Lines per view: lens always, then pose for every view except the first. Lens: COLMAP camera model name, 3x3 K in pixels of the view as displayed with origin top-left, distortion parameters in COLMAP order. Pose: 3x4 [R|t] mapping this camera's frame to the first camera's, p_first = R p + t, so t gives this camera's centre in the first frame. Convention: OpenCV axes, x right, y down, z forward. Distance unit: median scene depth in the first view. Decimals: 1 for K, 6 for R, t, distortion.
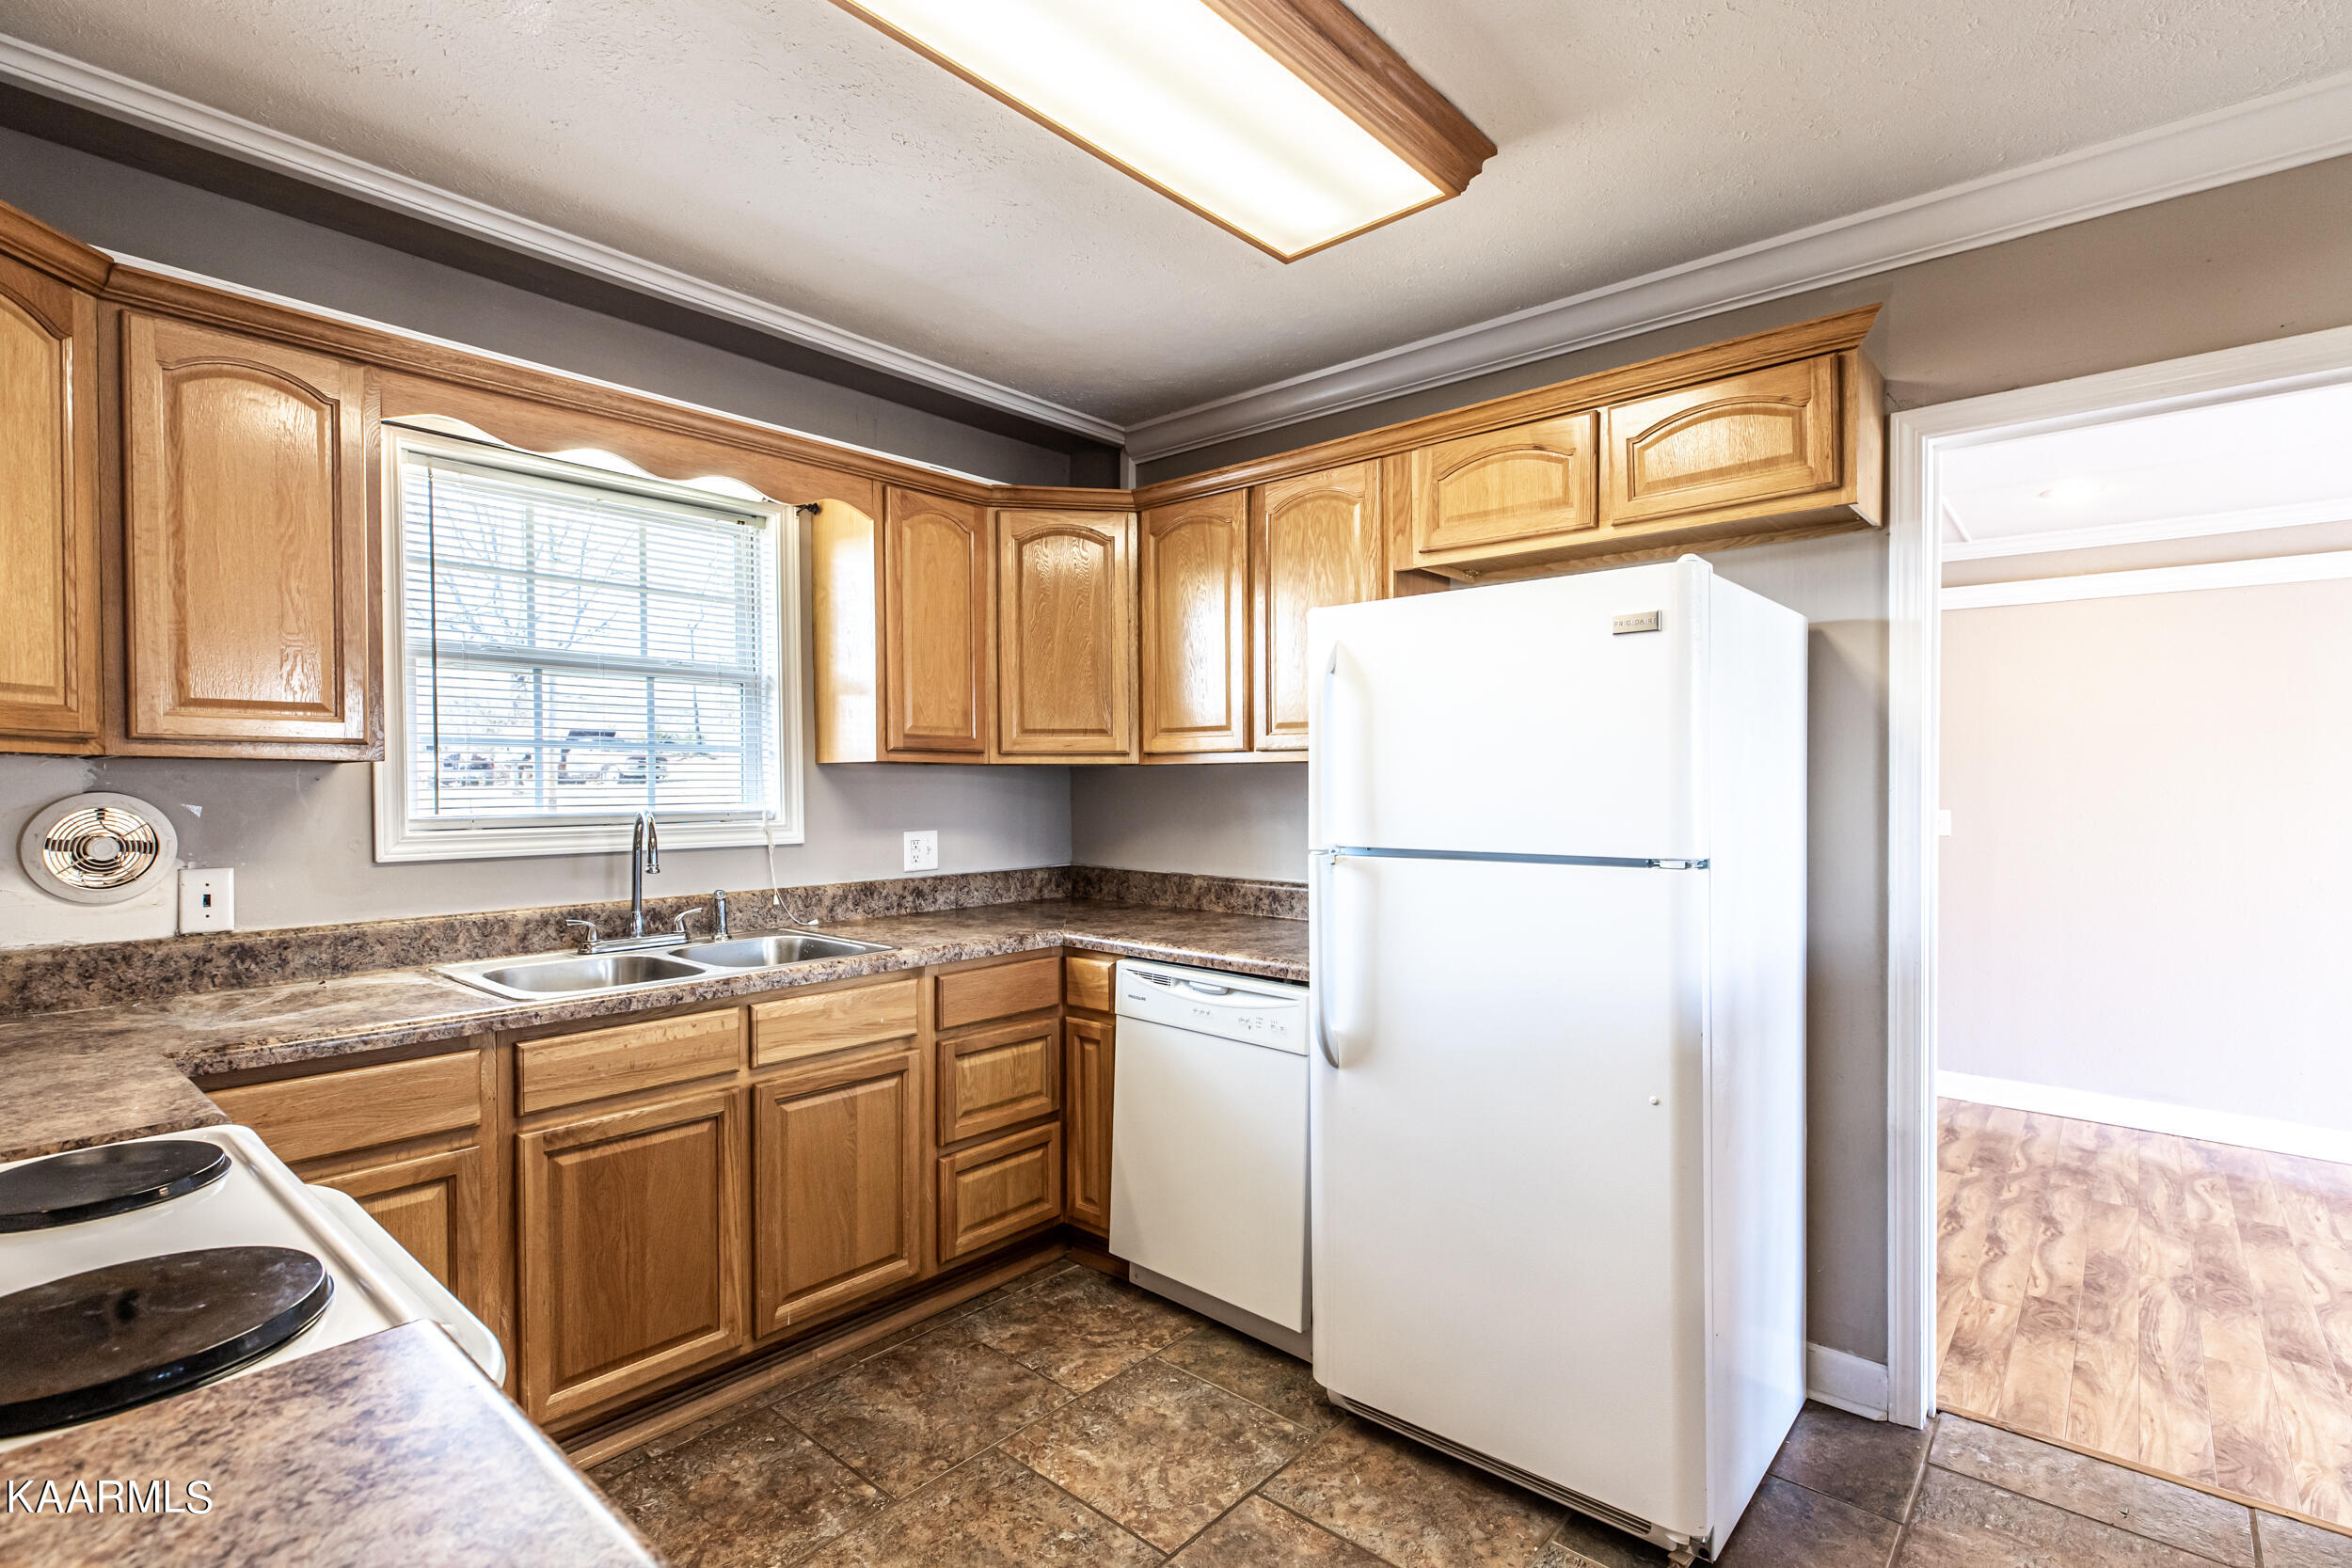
lens RADIAL K [[1099.1, 0, 1174.0], [0, 1099.1, 794.4], [0, 0, 1]] dist [0.002785, 0.001019]
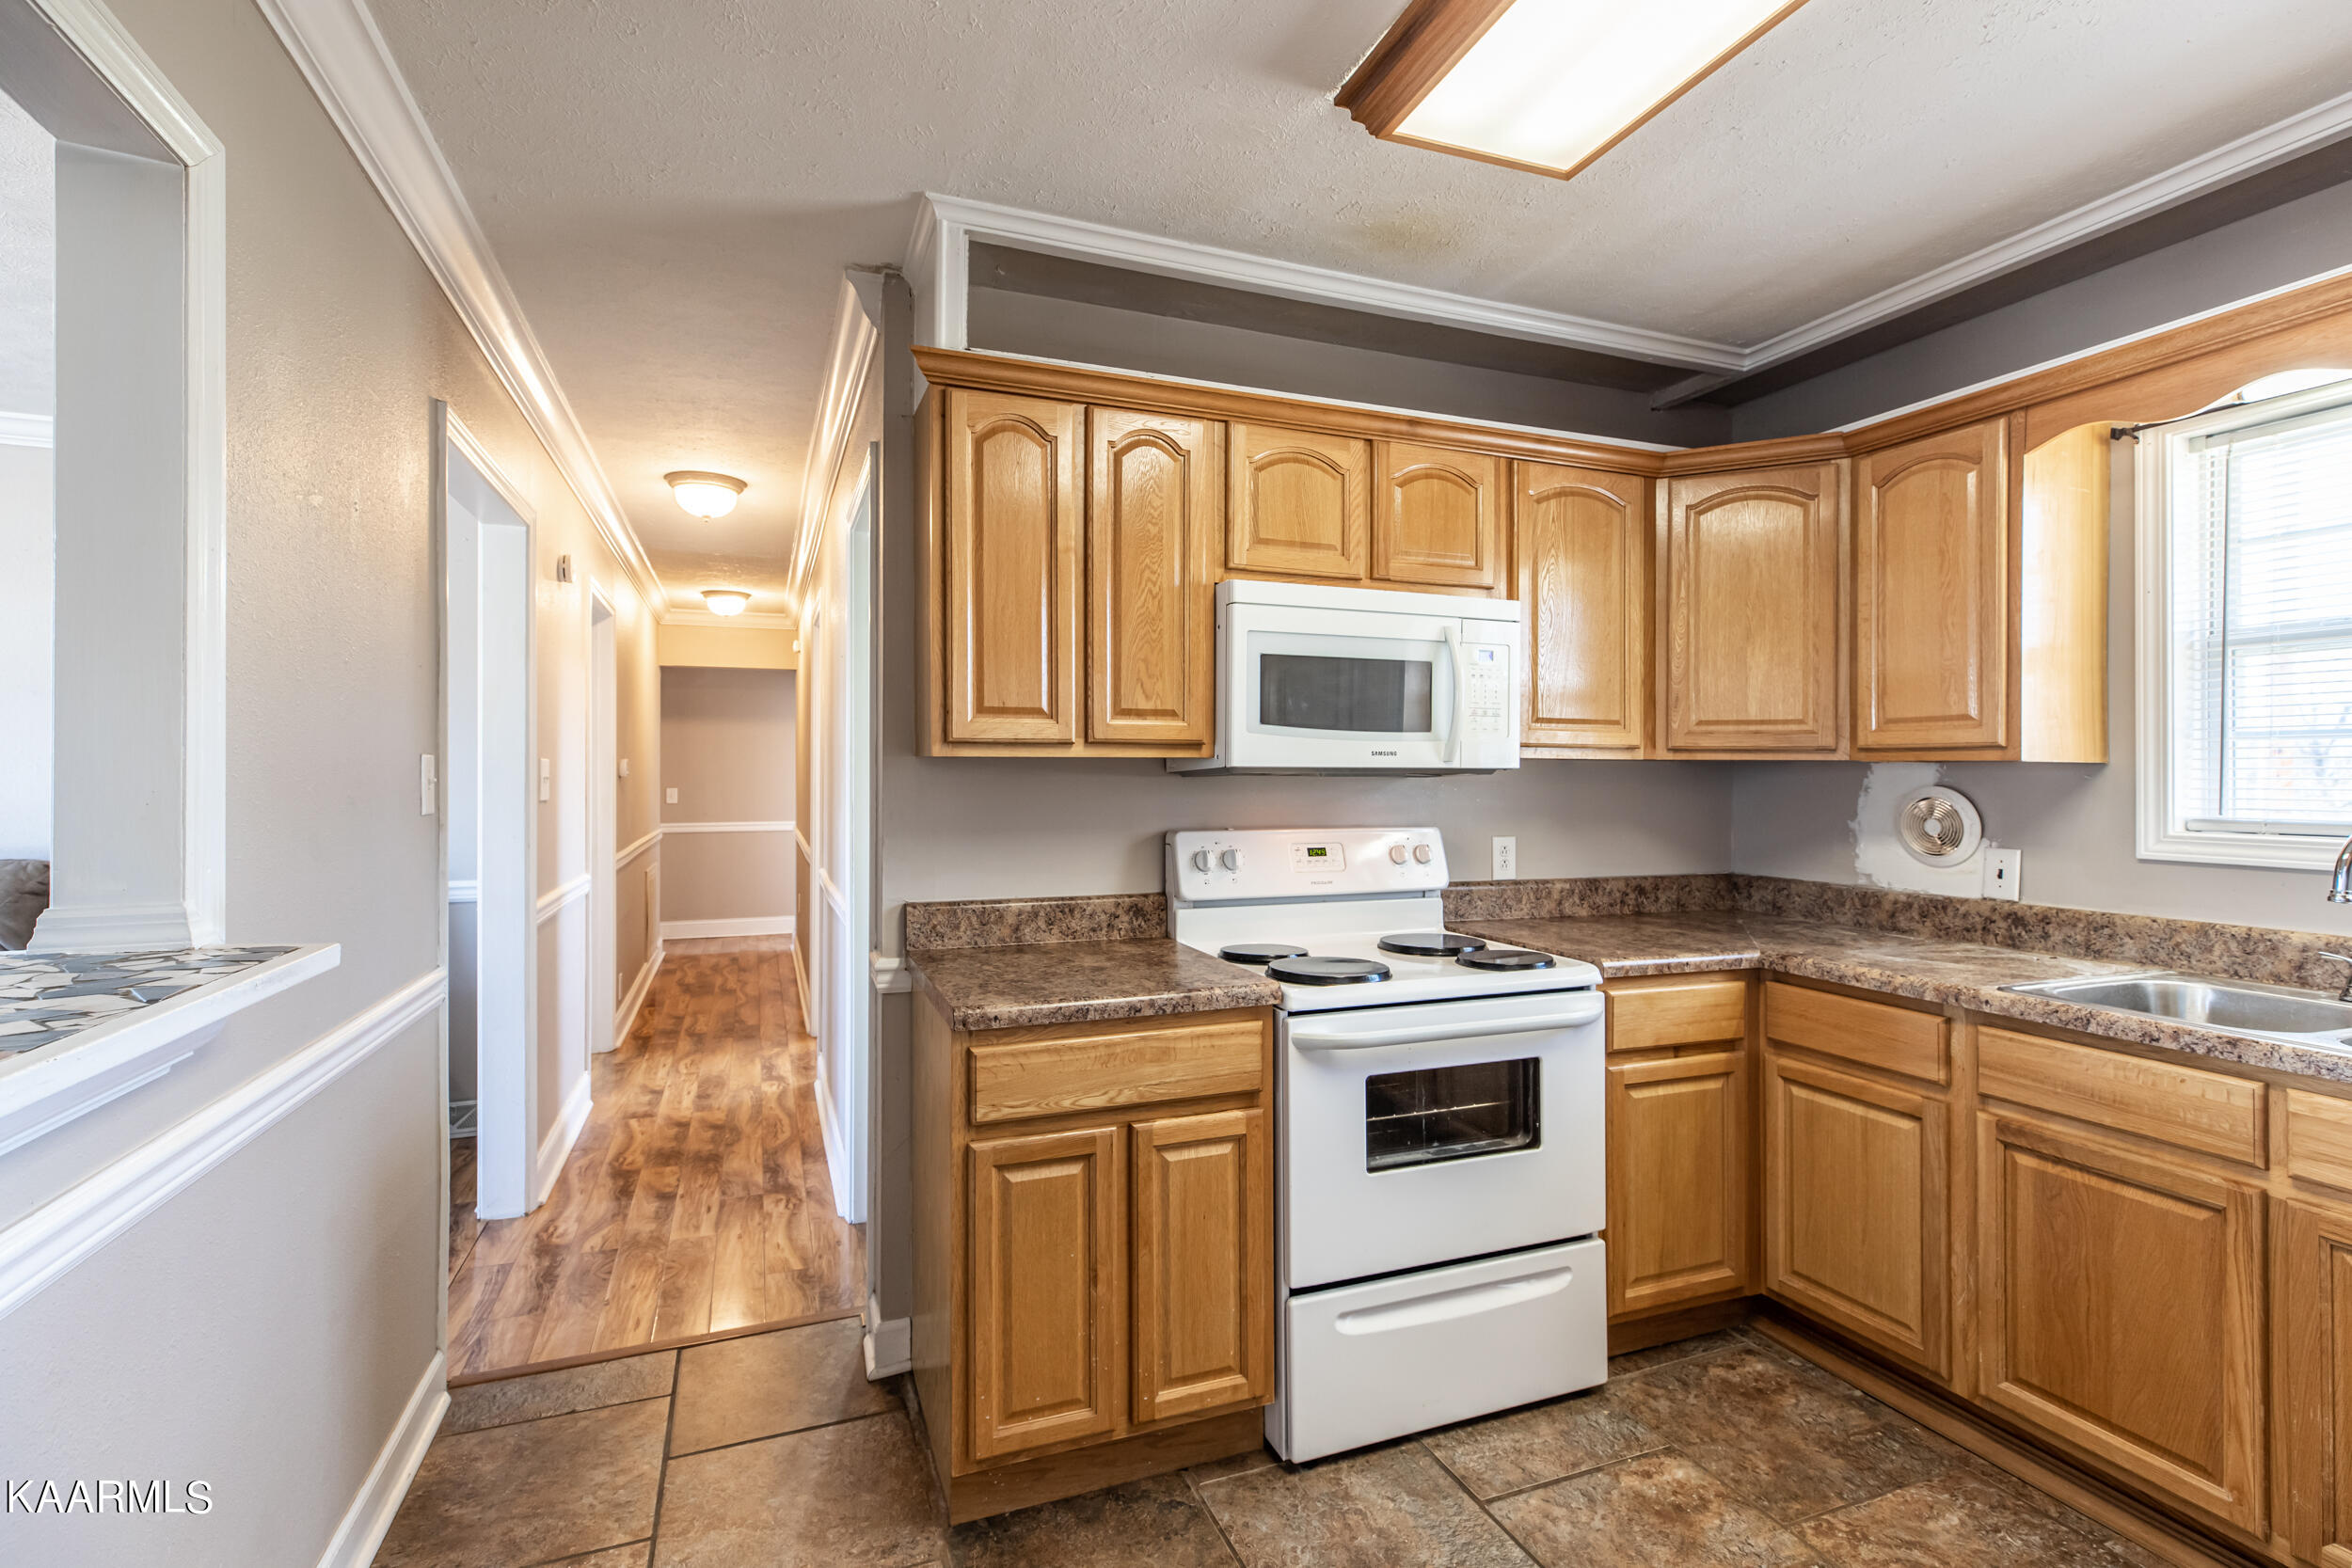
lens RADIAL K [[1099.1, 0, 1170.4], [0, 1099.1, 778.7], [0, 0, 1]] dist [0.002785, 0.001019]
pose [[-0.466269, 0.004271, -0.884633, 0.658043], [-0.012230, 0.999862, 0.011273, -0.014011], [0.884559, 0.016075, -0.466152, 0.739818]]
